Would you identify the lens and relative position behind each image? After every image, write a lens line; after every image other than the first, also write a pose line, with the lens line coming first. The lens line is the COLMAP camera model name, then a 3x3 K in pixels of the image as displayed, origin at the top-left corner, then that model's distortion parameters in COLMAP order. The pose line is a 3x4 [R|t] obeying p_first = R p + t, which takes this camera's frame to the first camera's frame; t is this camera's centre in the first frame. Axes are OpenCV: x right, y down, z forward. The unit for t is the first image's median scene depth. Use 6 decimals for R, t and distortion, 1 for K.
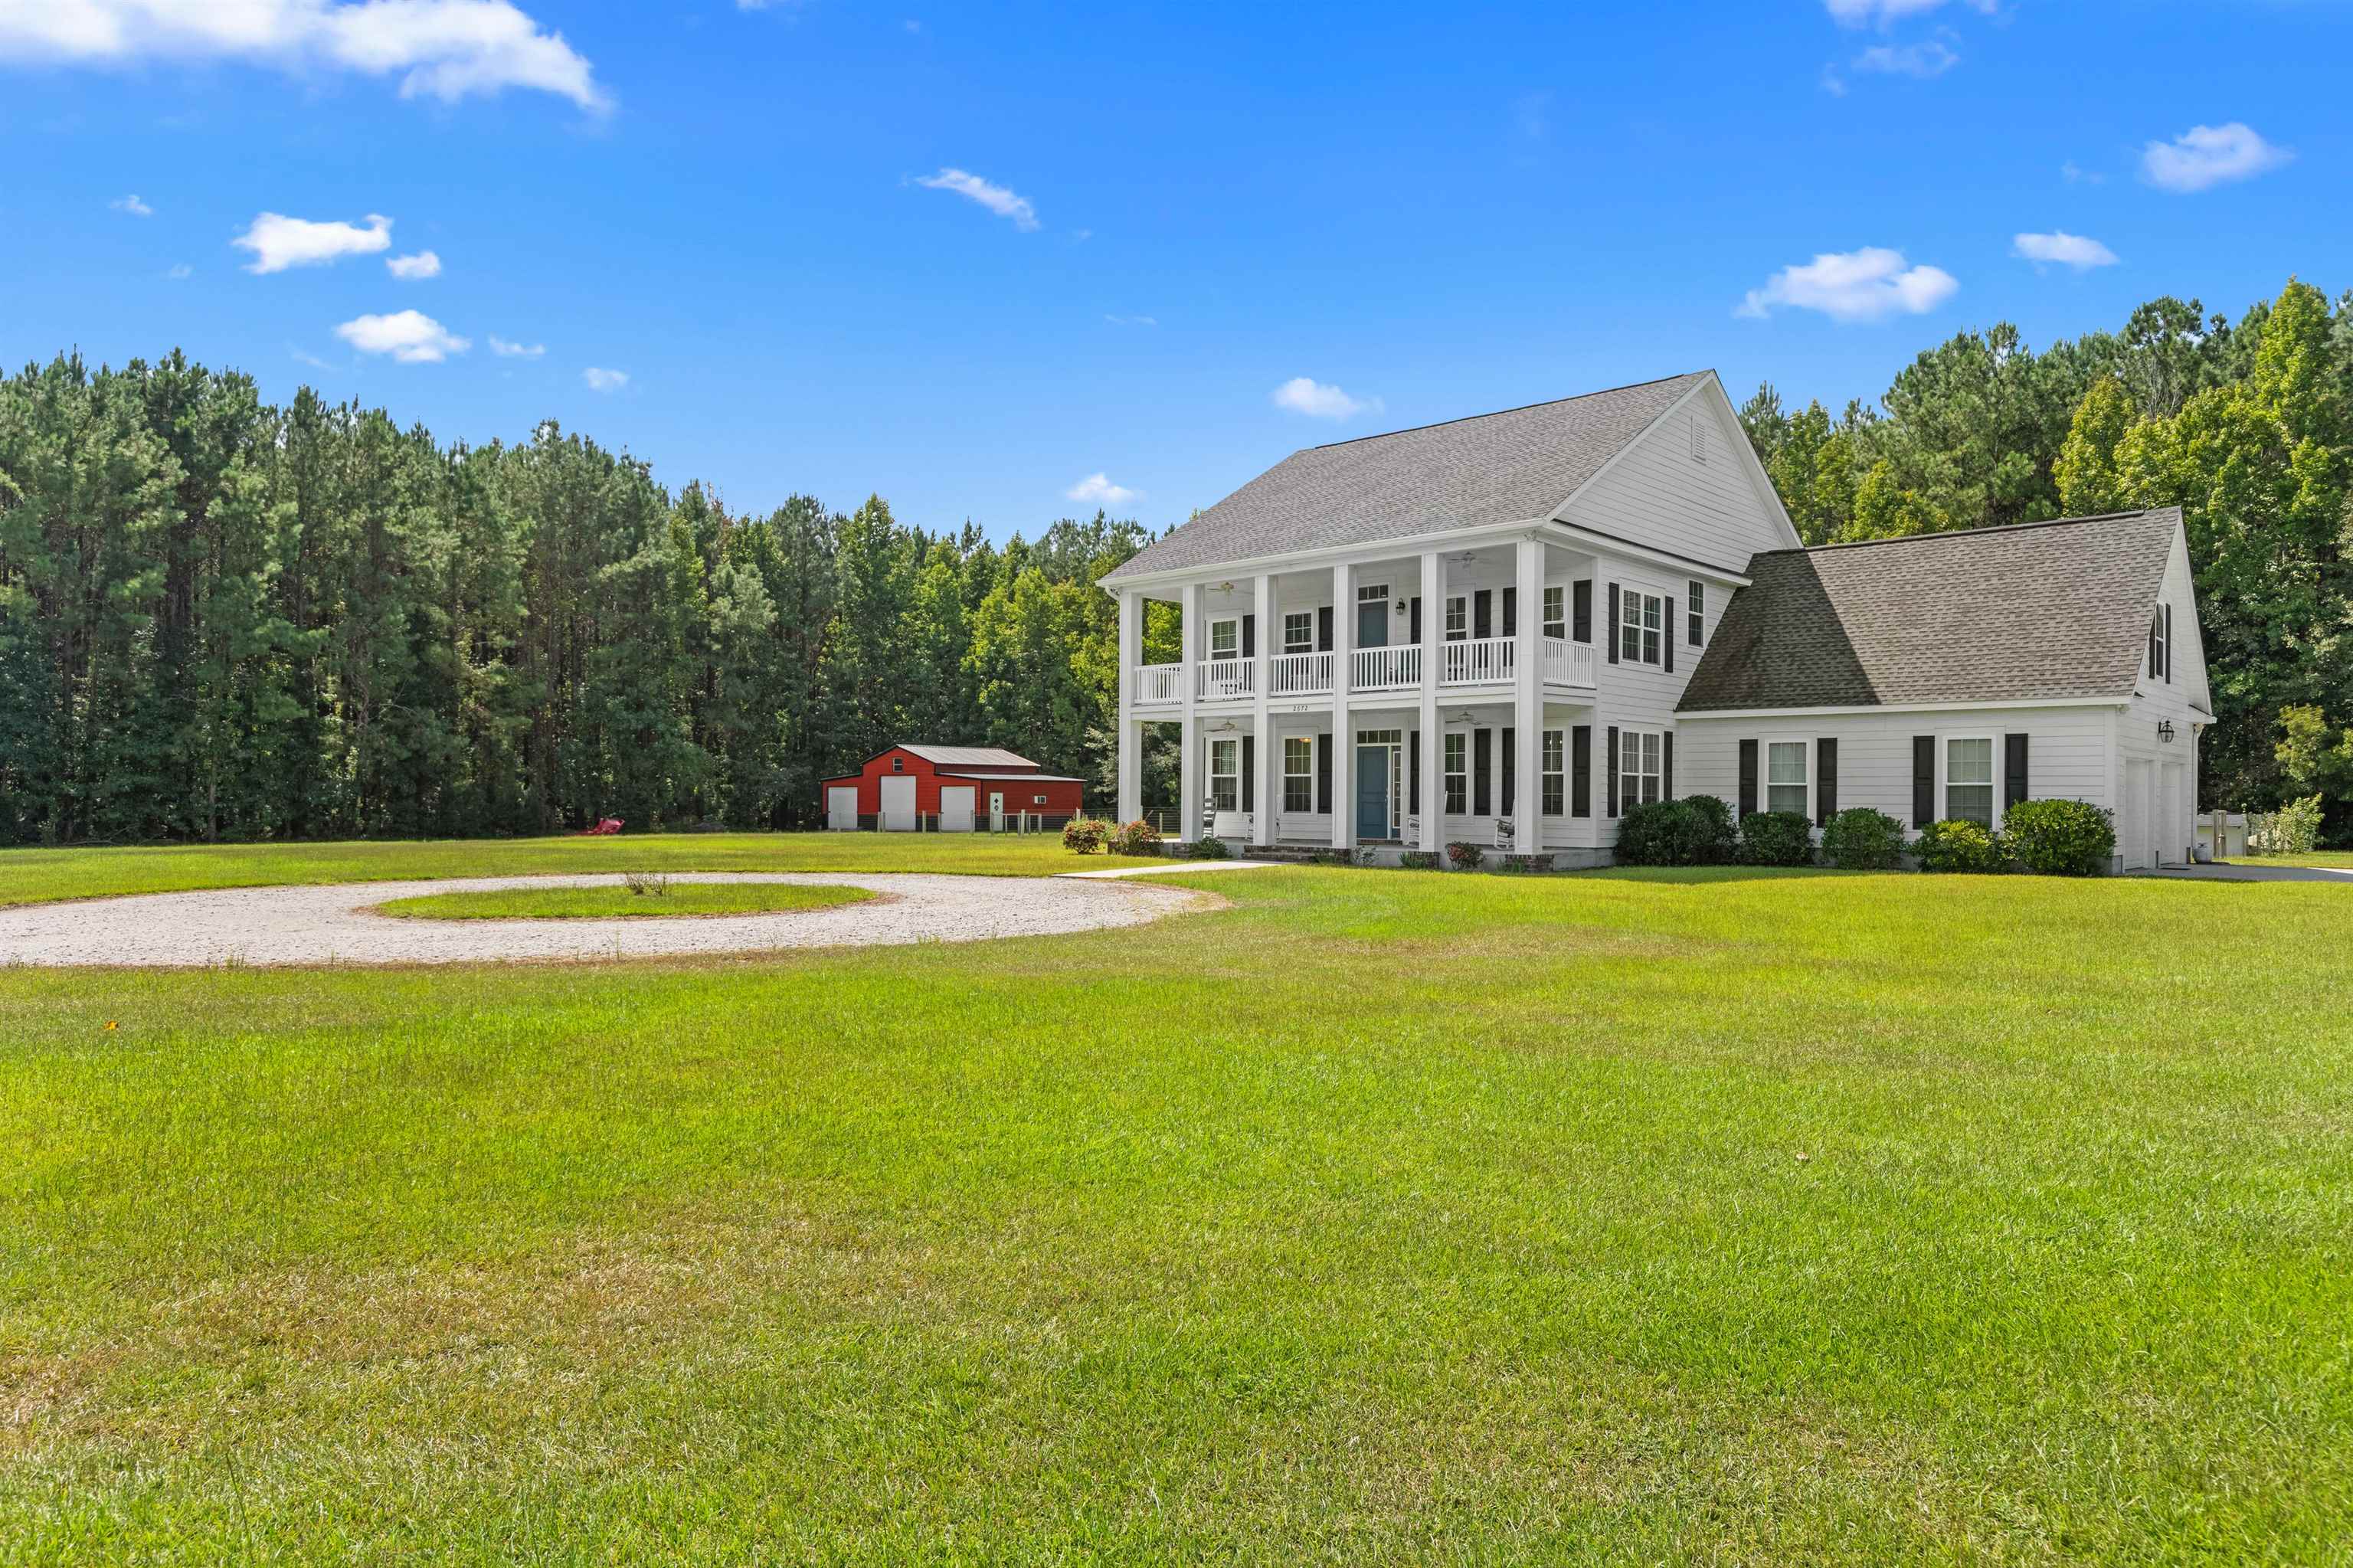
lens RADIAL K [[1458.7, 0, 1176.7], [0, 1458.7, 796.2], [0, 0, 1]] dist [0.004834, -0.001378]
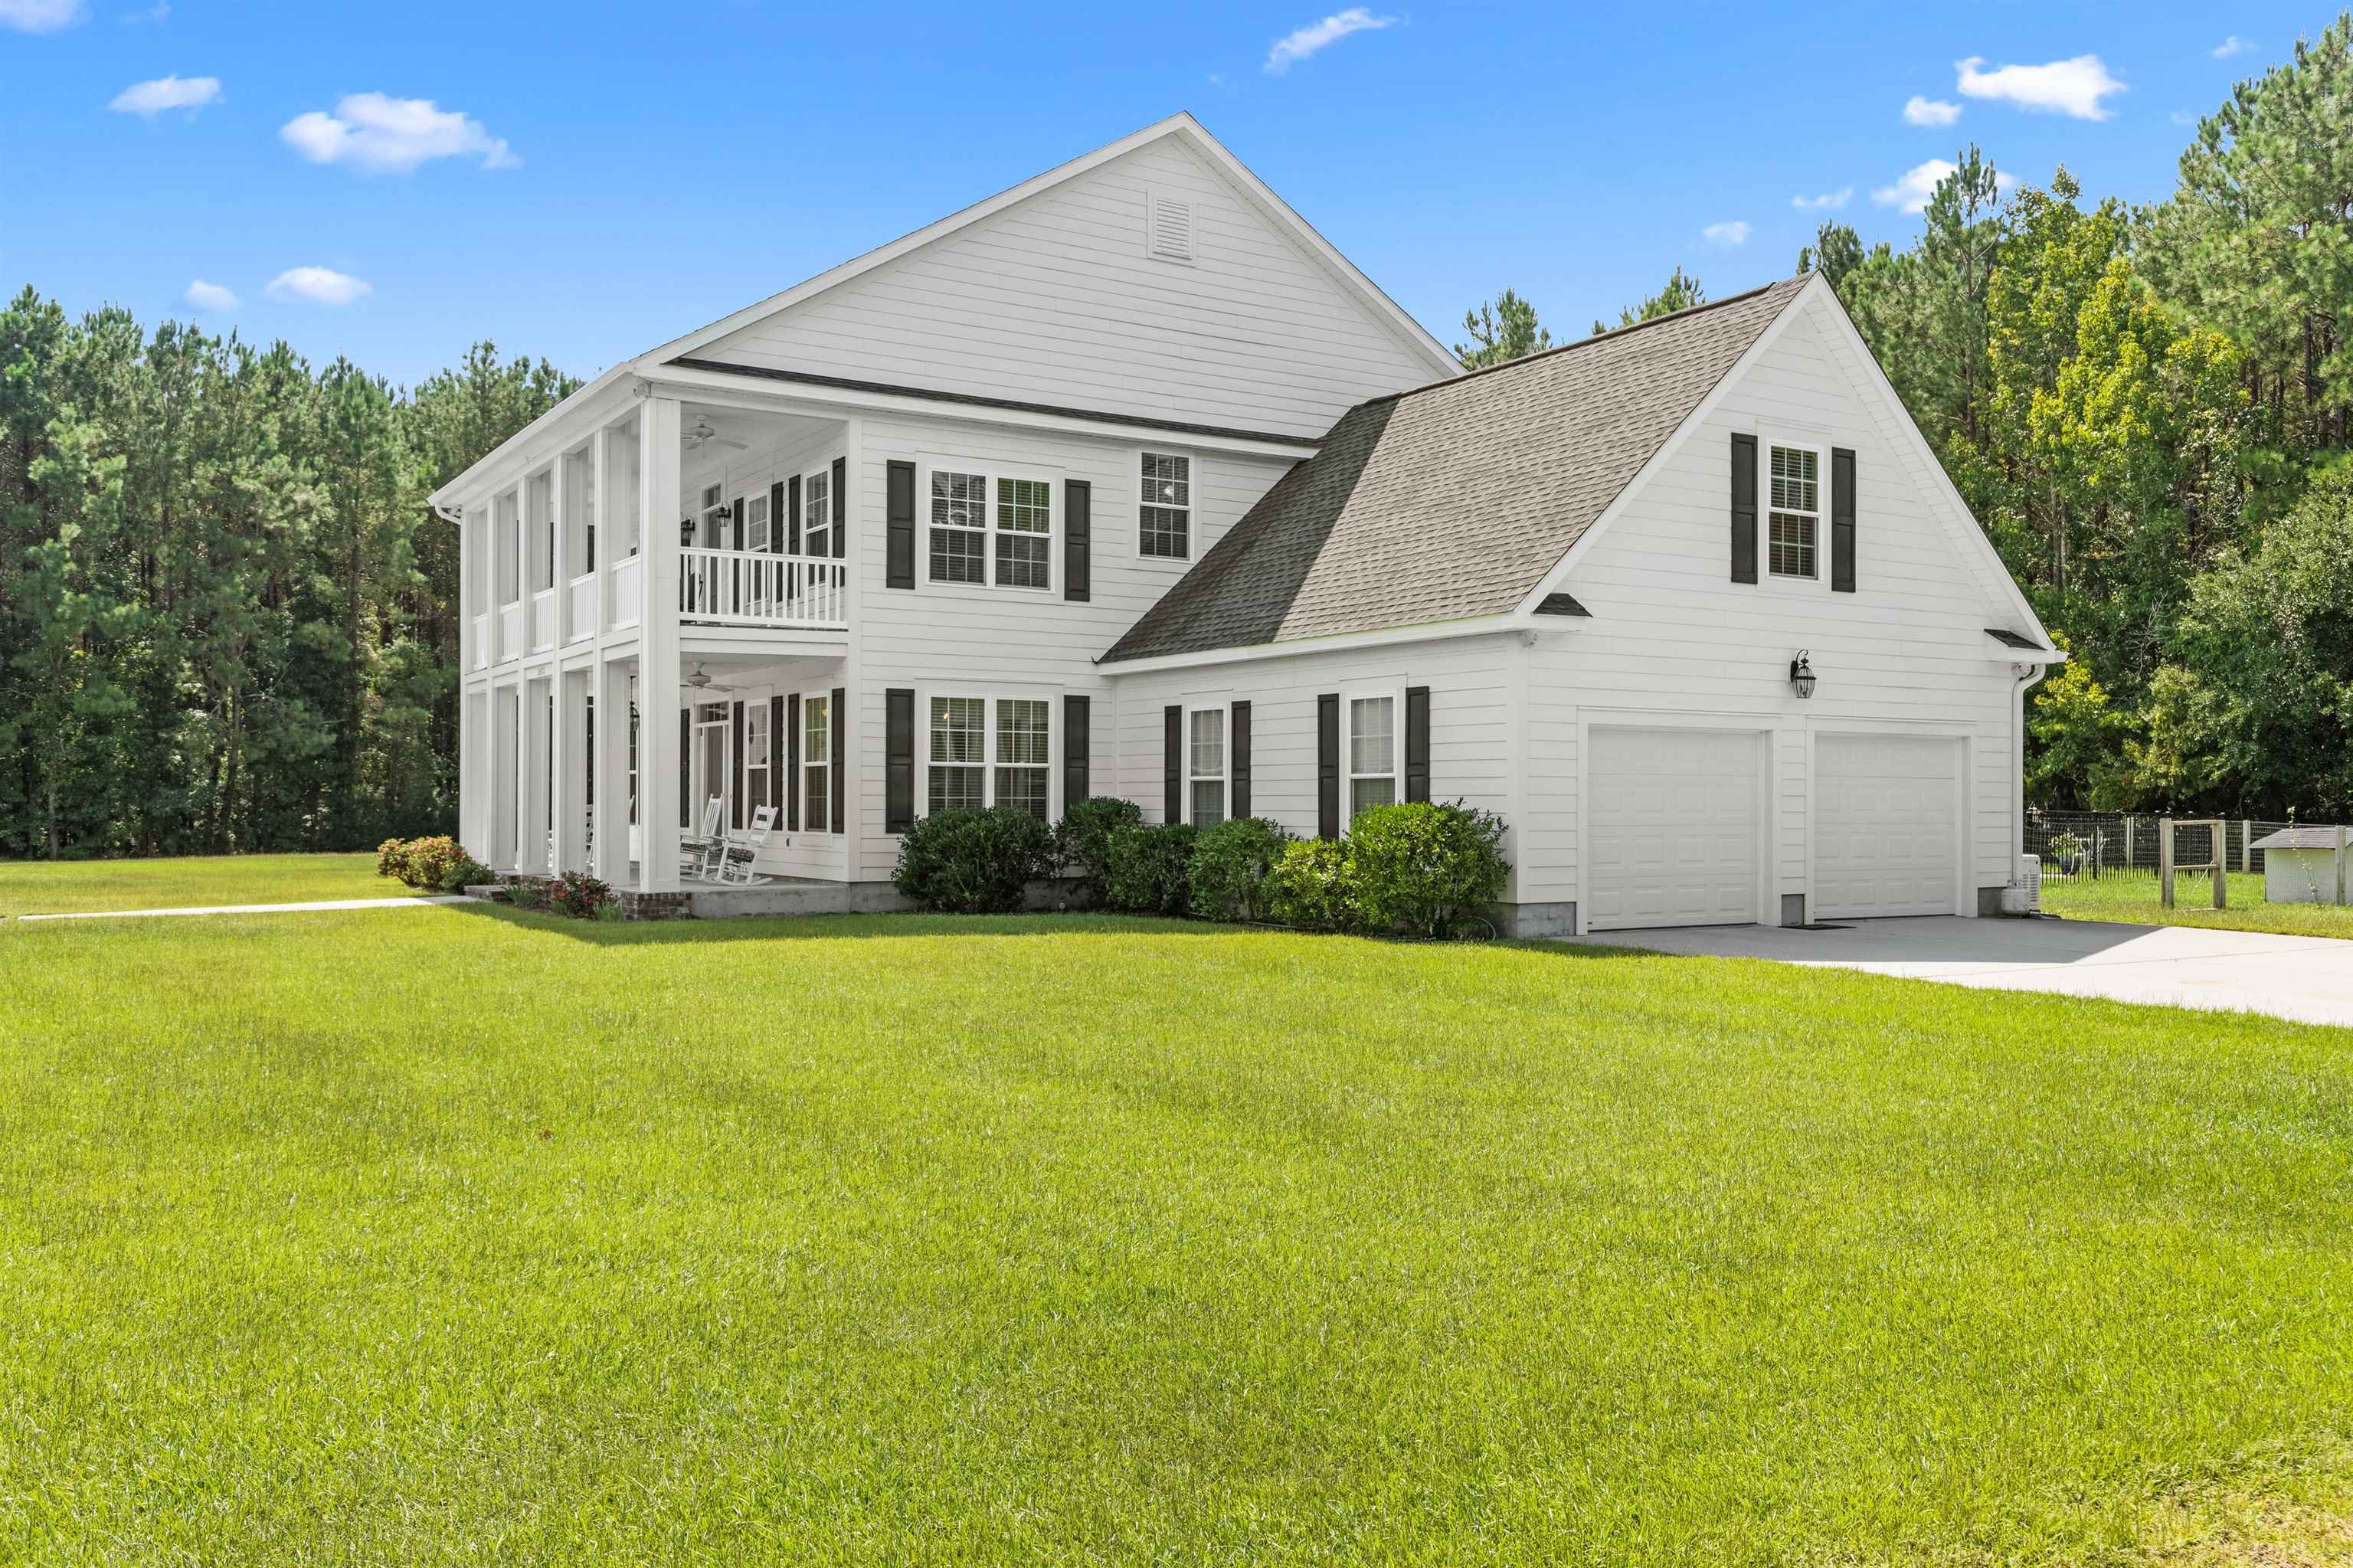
lens RADIAL K [[1907.4, 0, 1178.6], [0, 1907.4, 785.3], [0, 0, 1]] dist [0.007029, 0.002388]
pose [[0.962268, -0.003414, -0.272082, 0.624147], [-0.000154, 0.999914, -0.013091, 0.004766], [0.272103, 0.012639, 0.962185, 0.239206]]
